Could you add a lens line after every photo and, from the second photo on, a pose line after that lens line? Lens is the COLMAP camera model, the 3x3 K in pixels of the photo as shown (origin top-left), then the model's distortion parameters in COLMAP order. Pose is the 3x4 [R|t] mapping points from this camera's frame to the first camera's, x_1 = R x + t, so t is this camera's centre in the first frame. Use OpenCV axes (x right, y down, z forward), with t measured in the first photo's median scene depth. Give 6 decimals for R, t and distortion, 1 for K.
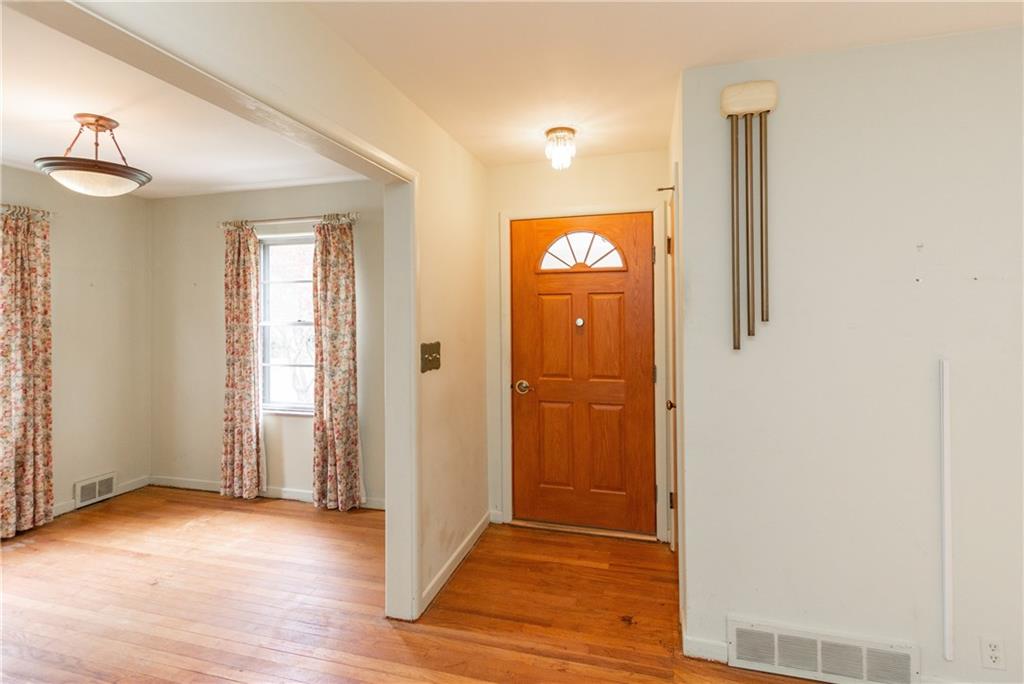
lens RADIAL K [[483.3, 0, 511.0], [0, 483.3, 309.4], [0, 0, 1]] dist [0.001554, -0.000899]
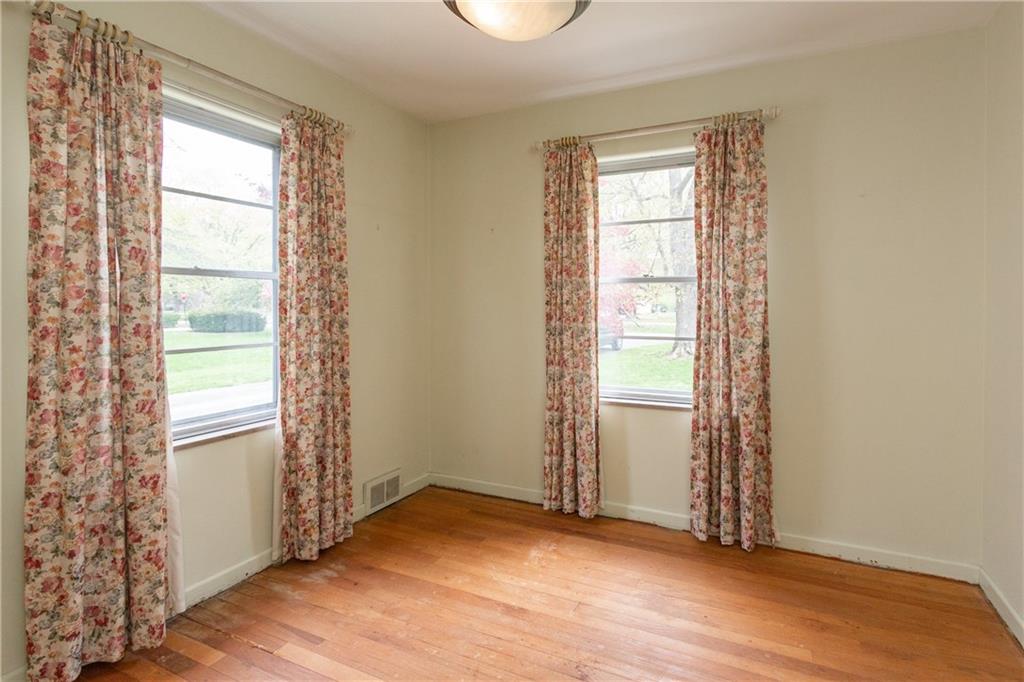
lens RADIAL K [[491.6, 0, 578.5], [0, 491.6, 307.9], [0, 0, 1]] dist [0.000356, 0.000140]
pose [[0.991933, 0.011991, -0.126197, -0.510975], [-0.008821, 0.999632, 0.025646, 0.061758], [0.126459, -0.024326, 0.991674, 0.297607]]
